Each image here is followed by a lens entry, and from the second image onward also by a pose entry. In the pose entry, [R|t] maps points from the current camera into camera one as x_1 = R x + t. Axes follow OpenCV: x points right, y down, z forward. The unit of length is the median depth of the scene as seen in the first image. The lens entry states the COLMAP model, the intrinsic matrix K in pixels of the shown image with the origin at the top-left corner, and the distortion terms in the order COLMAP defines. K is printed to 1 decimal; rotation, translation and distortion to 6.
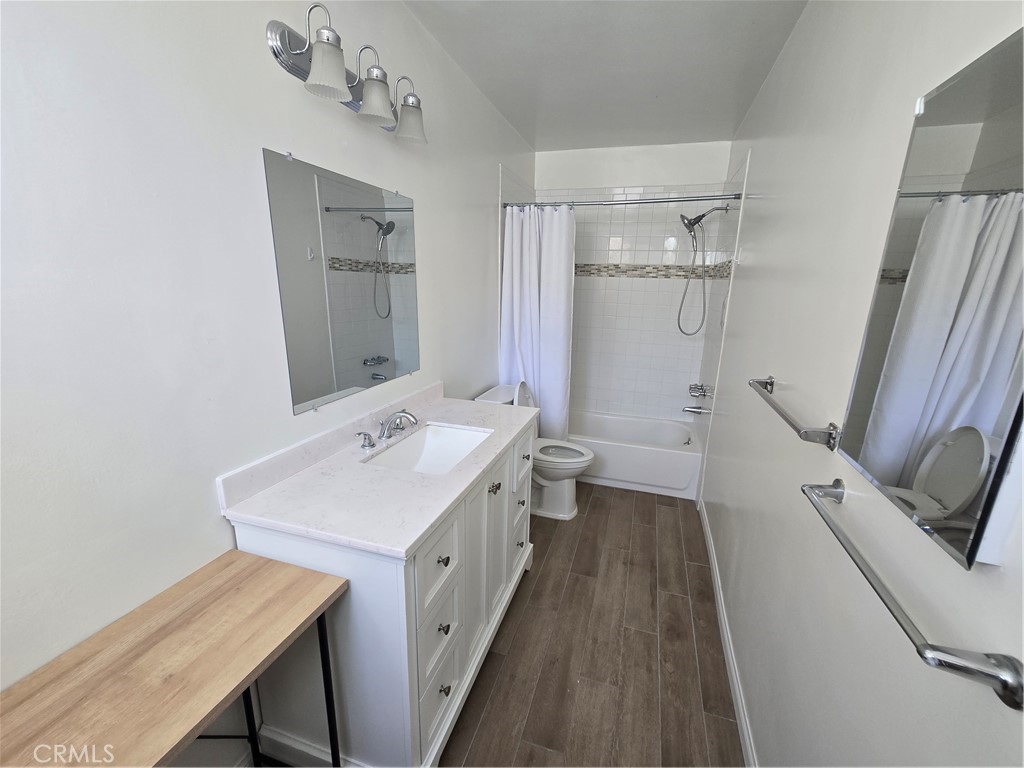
lens RADIAL K [[432.9, 0, 515.1], [0, 432.9, 397.5], [0, 0, 1]] dist [0.000693, 0.000366]
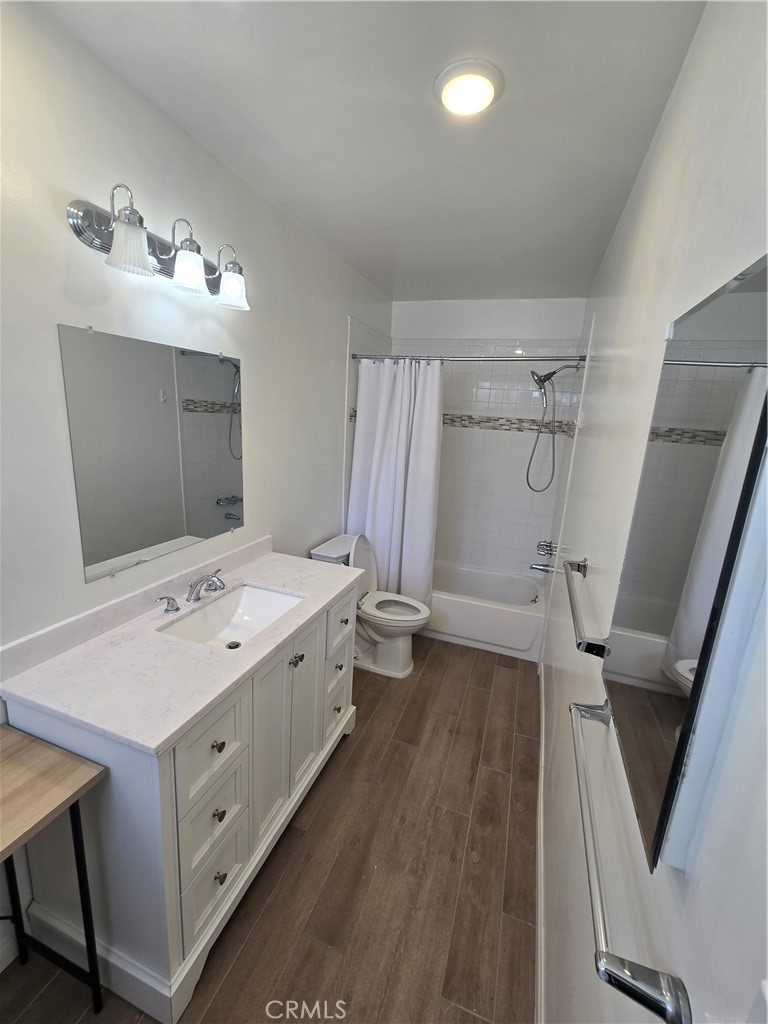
lens RADIAL K [[432.9, 0, 384.0], [0, 432.9, 512.0], [0, 0, 1]] dist [0.000693, 0.000366]
pose [[0.998590, 0.041876, -0.032621, 0.127036], [-0.042816, 0.998671, -0.028683, -0.079053], [0.031377, 0.030039, 0.999056, 0.016563]]
